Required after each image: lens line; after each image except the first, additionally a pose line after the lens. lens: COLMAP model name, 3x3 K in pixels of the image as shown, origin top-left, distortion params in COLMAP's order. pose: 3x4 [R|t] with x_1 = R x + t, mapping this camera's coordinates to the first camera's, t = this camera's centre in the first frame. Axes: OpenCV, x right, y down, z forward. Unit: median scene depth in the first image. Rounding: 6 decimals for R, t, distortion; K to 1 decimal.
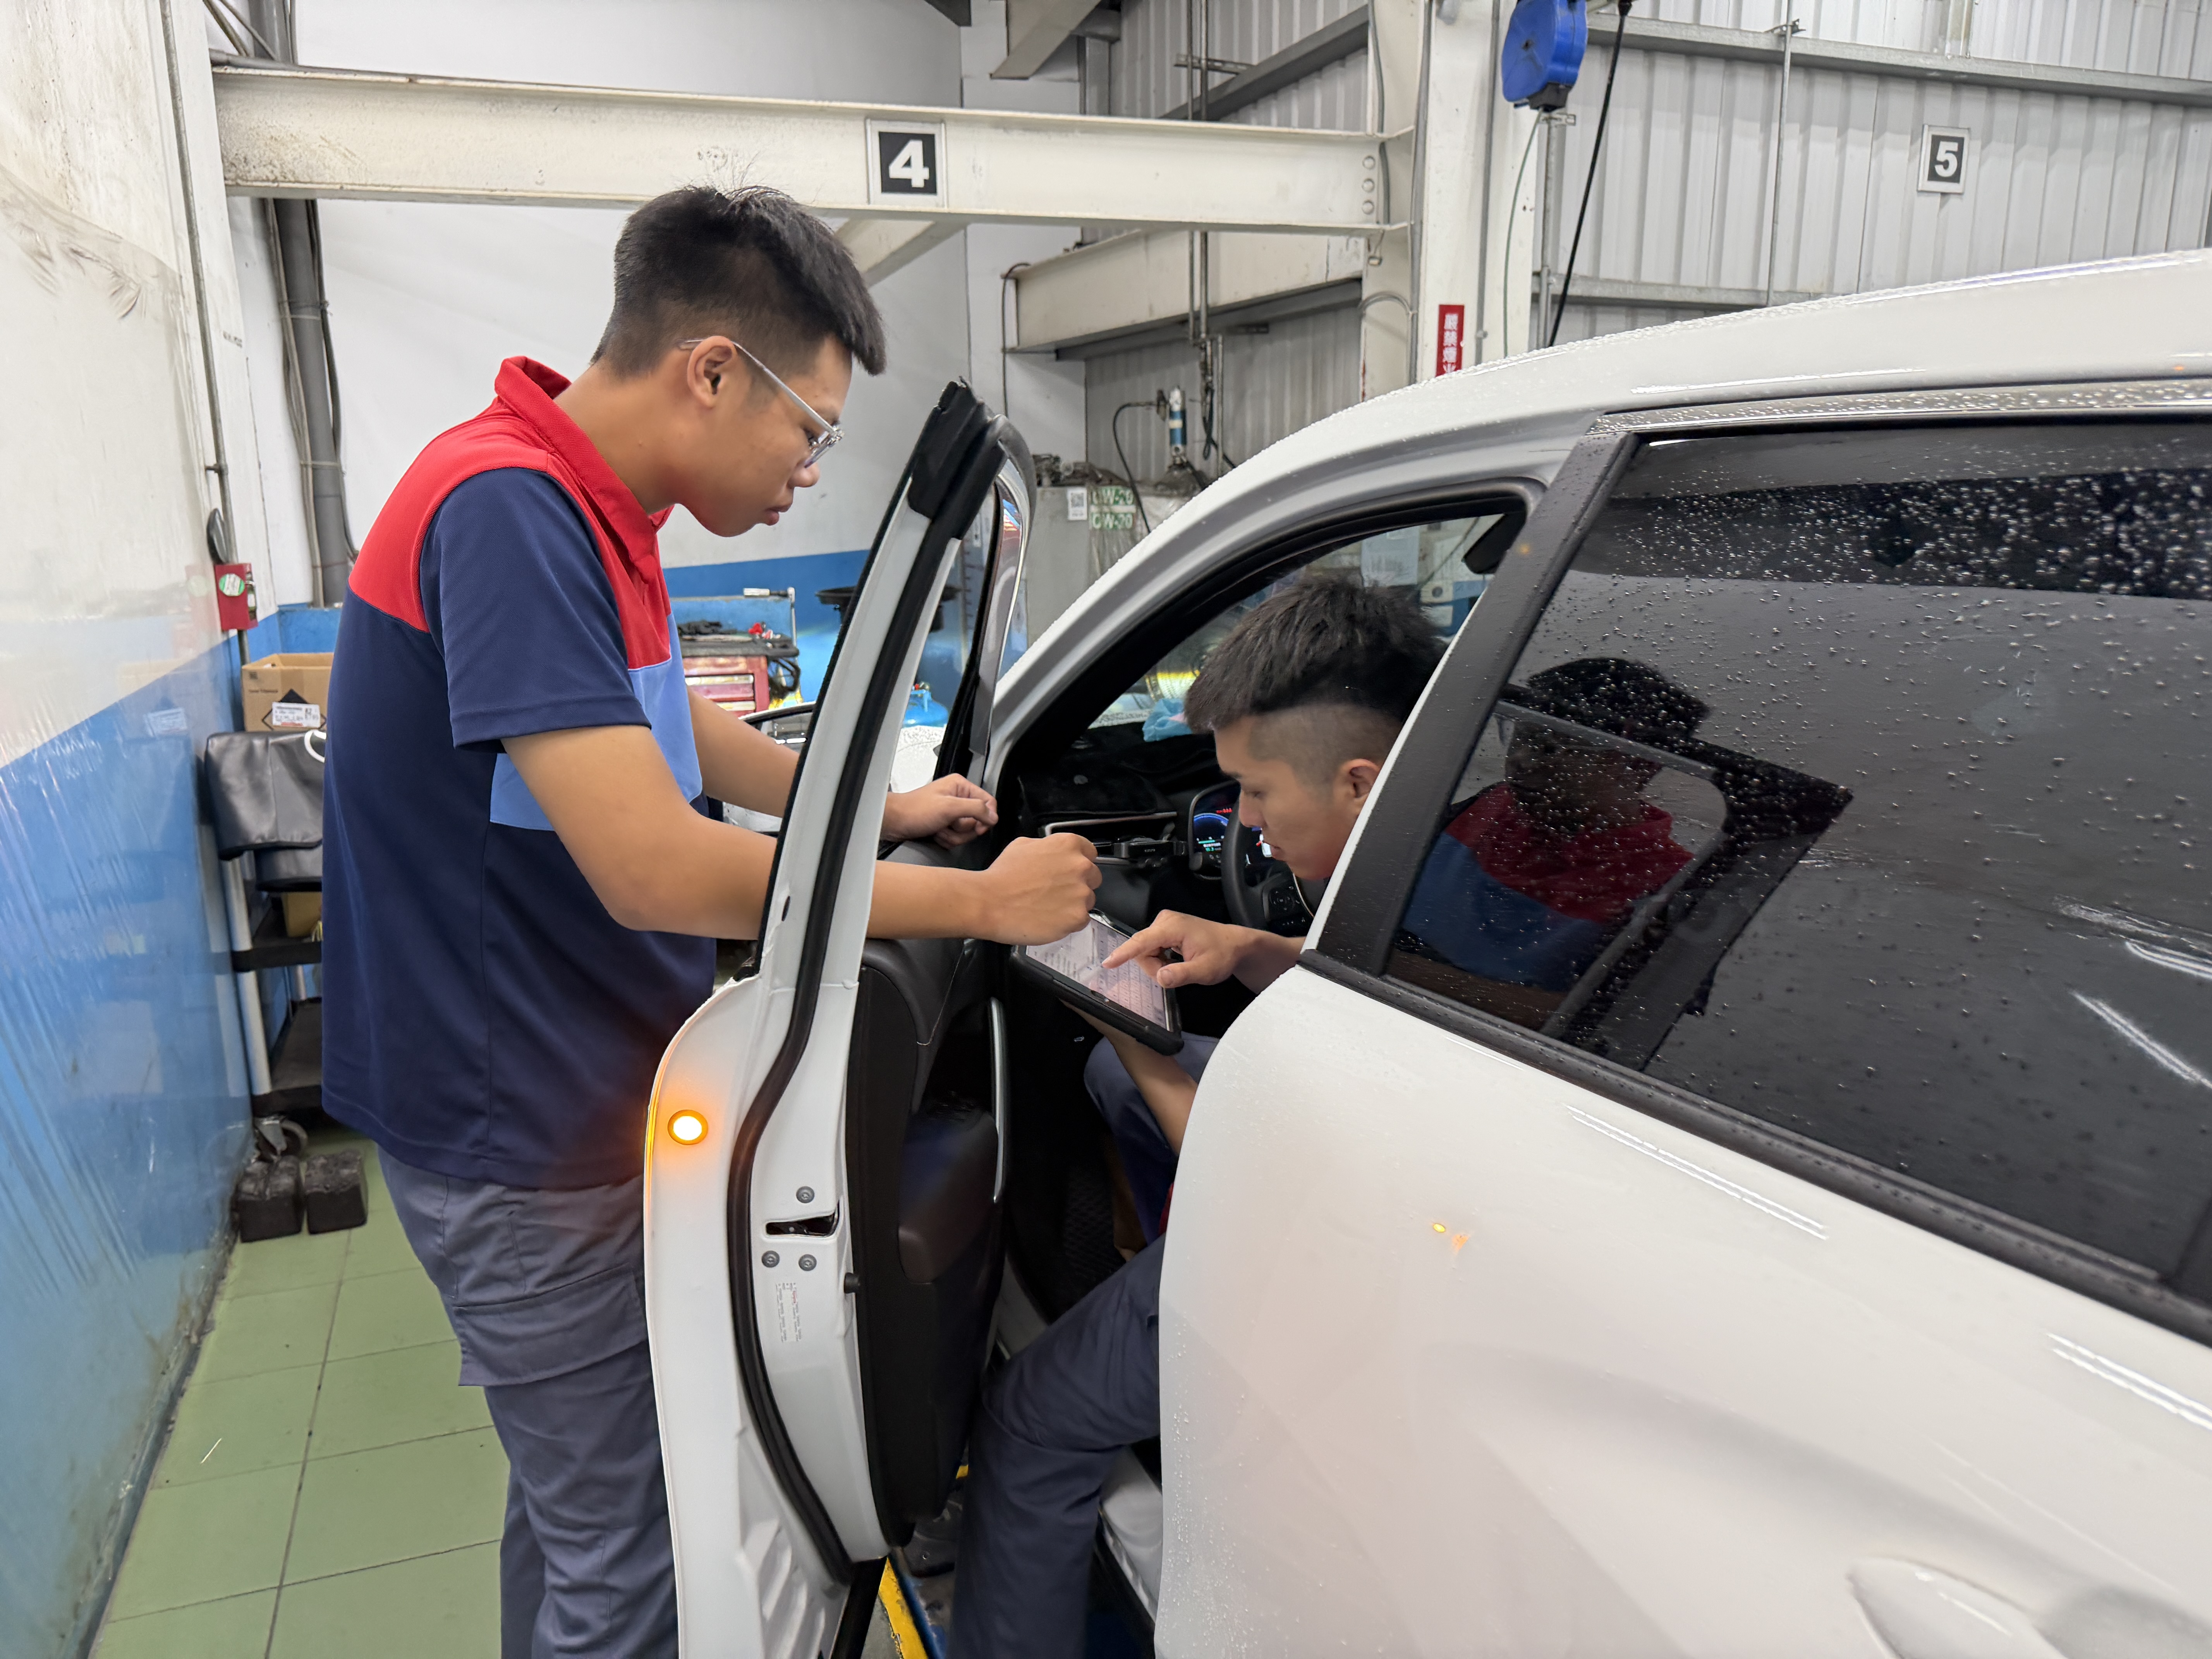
lens RADIAL K [[1567.6, 0, 1092.6], [0, 1567.6, 820.1], [0, 0, 1]] dist [0.034436, -0.043060]
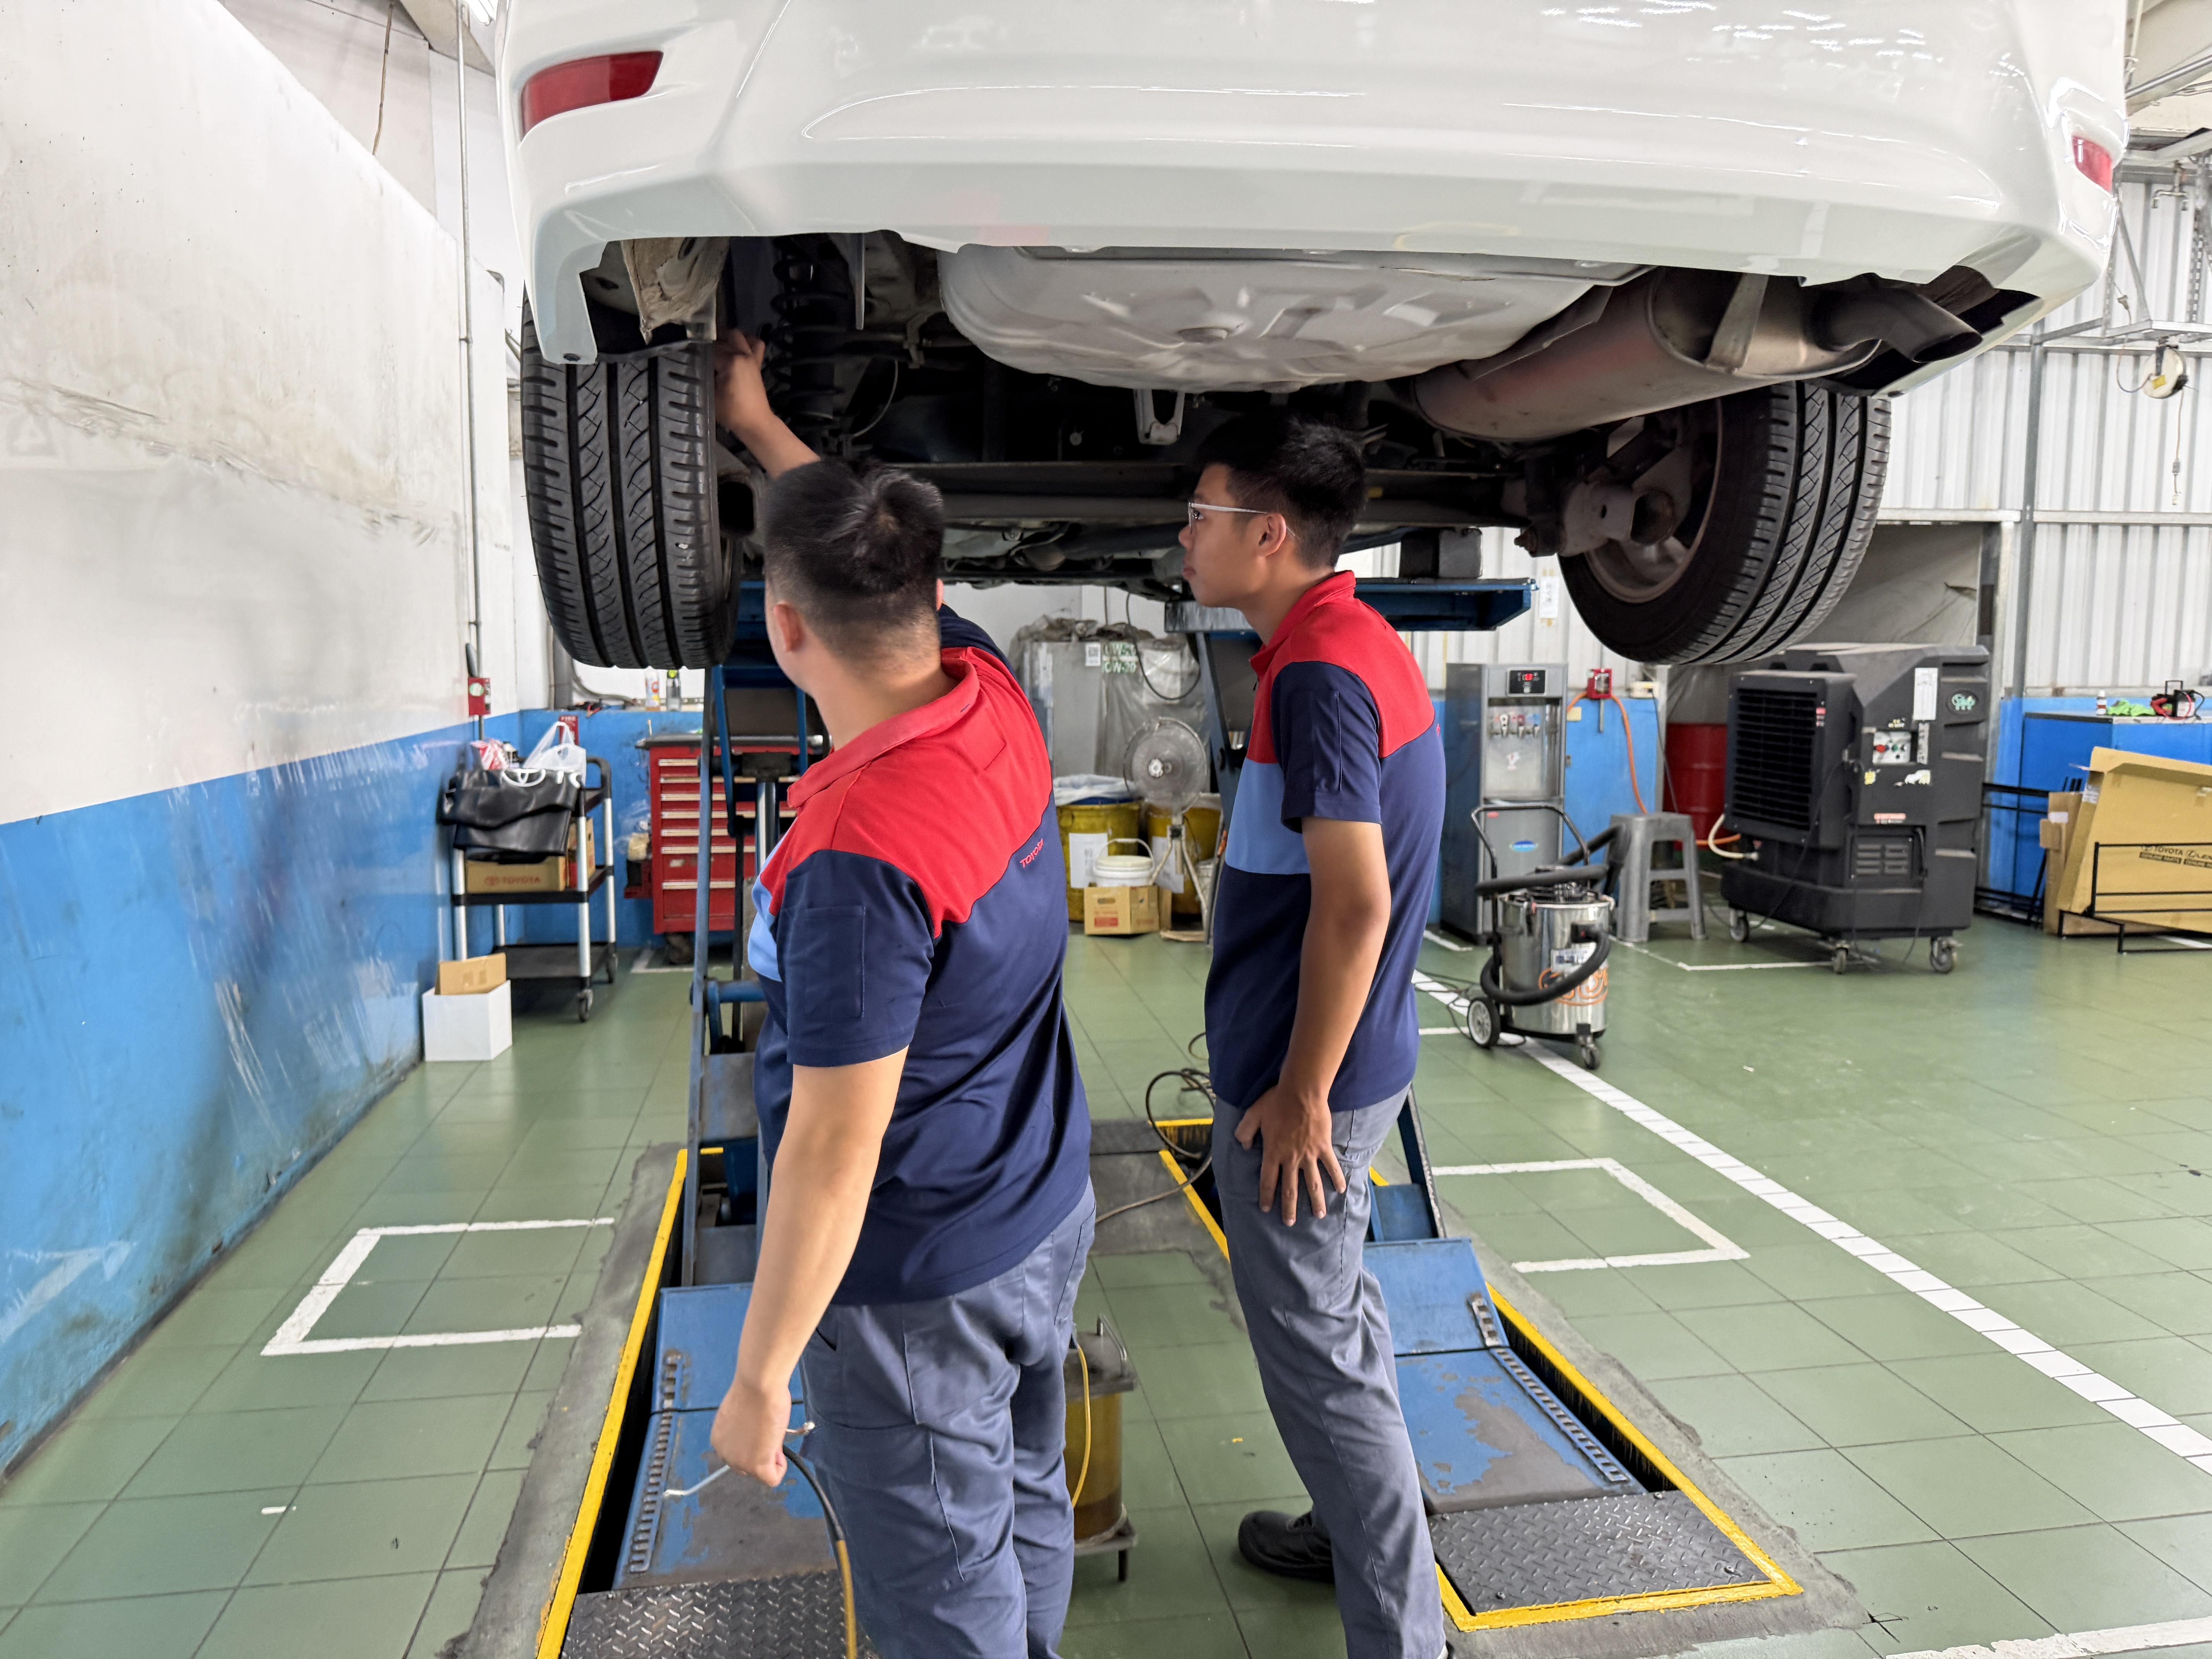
lens RADIAL K [[1563.3, 0, 1105.6], [0, 1563.3, 777.6], [0, 0, 1]] dist [0.081743, -0.142889]
pose [[0.982077, 0.028277, -0.186346, 0.428286], [-0.051206, 0.991524, -0.119405, 0.110308], [0.181390, 0.126807, 0.975201, -0.514560]]
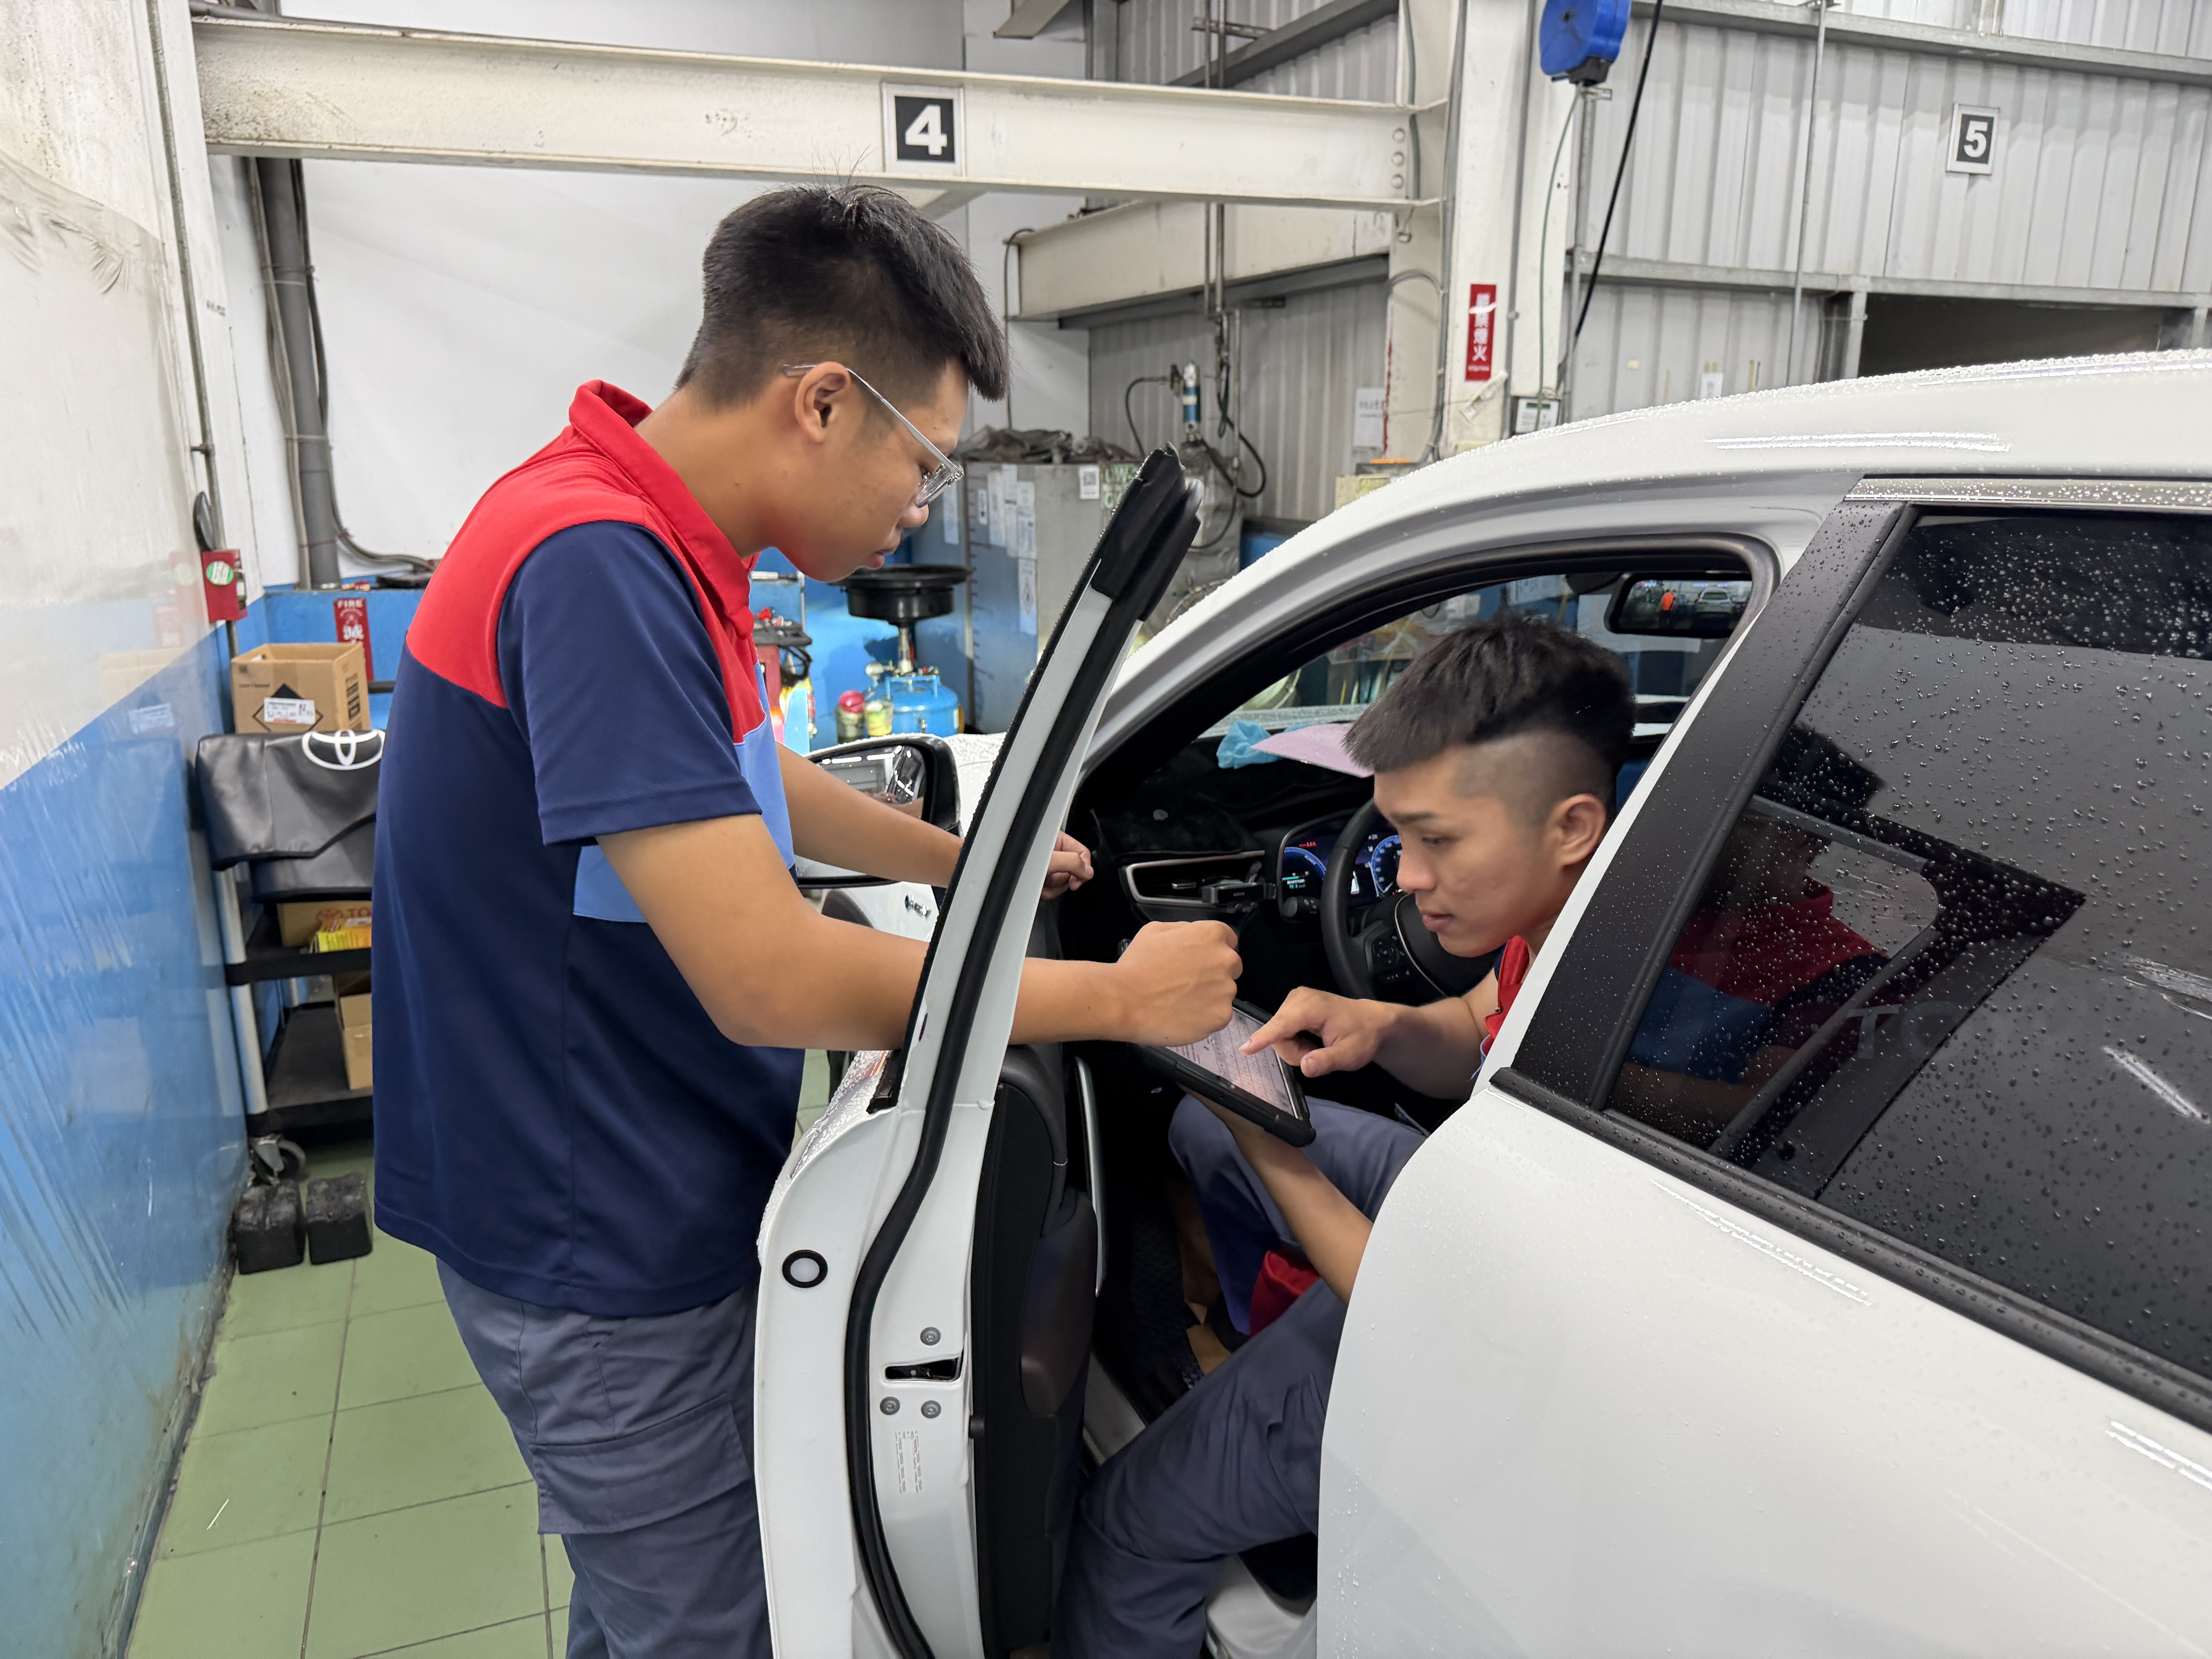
lens RADIAL K [[1571.3, 0, 1111.4], [0, 1571.3, 820.0], [0, 0, 1]] dist [0.026057, -0.031675]
pose [[0.999656, 0.004714, 0.025801, -0.033738], [-0.005296, 0.999732, 0.022515, -0.024062], [-0.025688, -0.022644, 0.999414, 0.035692]]
